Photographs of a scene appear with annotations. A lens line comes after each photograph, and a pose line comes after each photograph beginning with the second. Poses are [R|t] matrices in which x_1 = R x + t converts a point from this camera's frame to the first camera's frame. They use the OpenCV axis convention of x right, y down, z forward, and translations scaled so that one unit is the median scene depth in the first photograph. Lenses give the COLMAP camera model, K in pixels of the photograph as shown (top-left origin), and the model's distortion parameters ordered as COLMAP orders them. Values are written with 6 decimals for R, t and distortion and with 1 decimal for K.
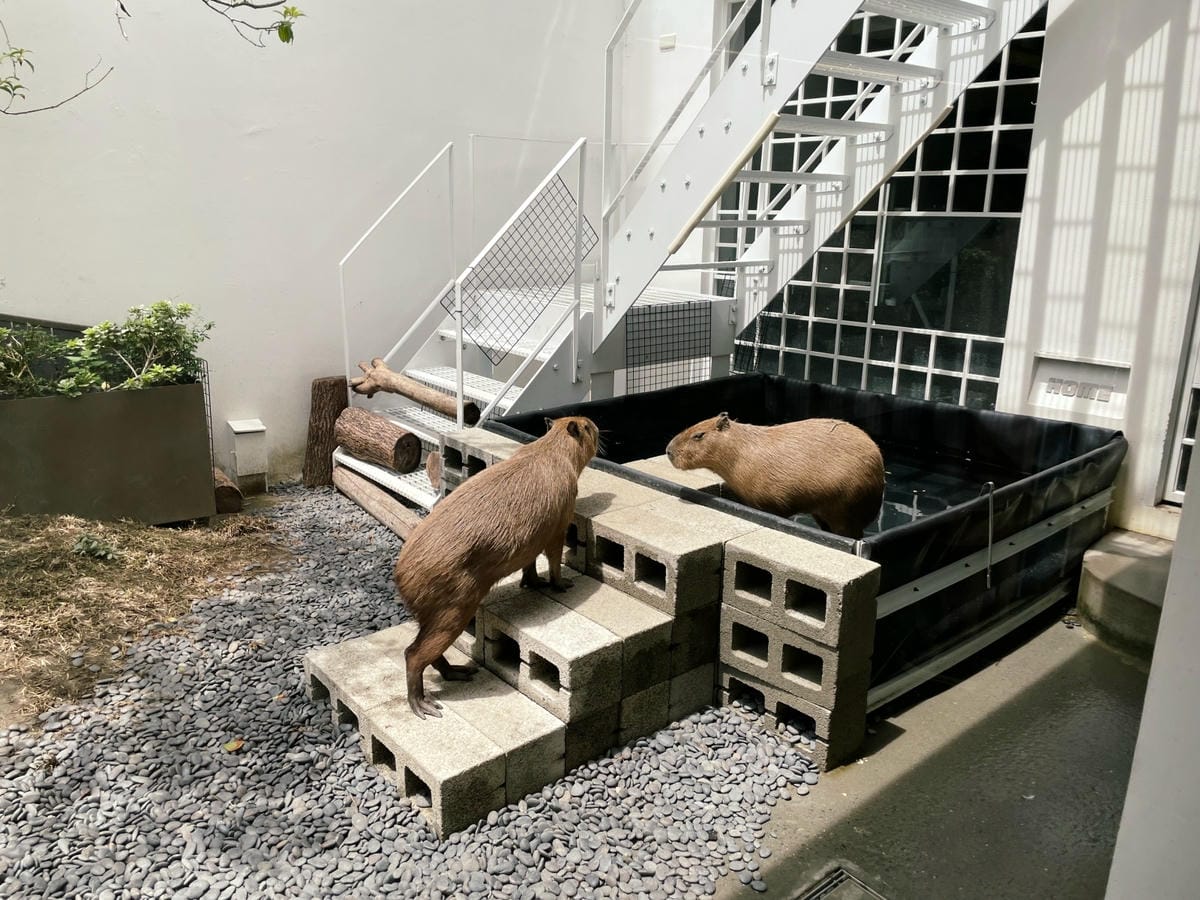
lens RADIAL K [[925.4, 0, 594.0], [0, 925.4, 444.1], [0, 0, 1]] dist [0.072394, -0.097025]
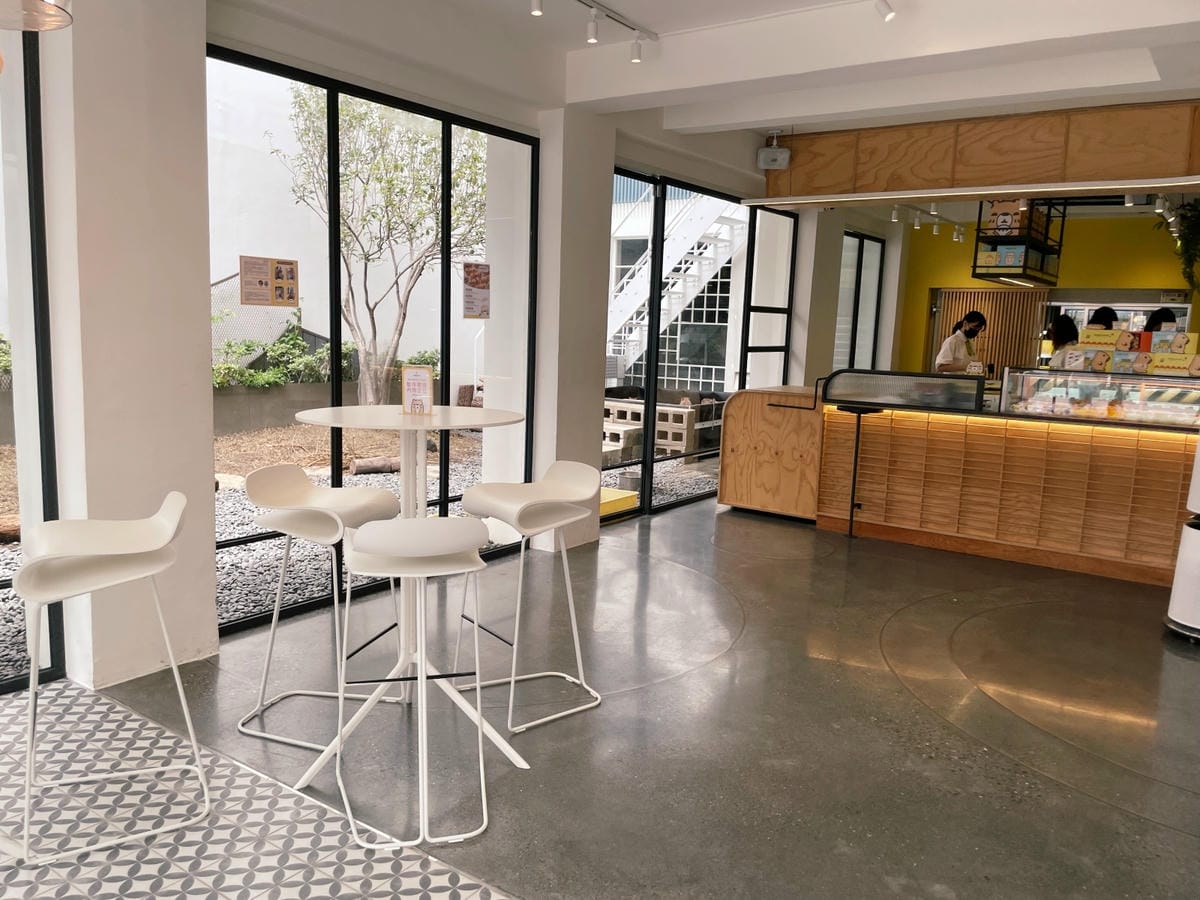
lens RADIAL K [[925.4, 0, 598.6], [0, 925.4, 452.4], [0, 0, 1]] dist [0.072394, -0.097025]
pose [[0.967305, -0.016719, 0.253065, -0.633401], [0.044317, 0.993615, -0.103753, 0.409607], [-0.249714, 0.111576, 0.961870, -1.542632]]
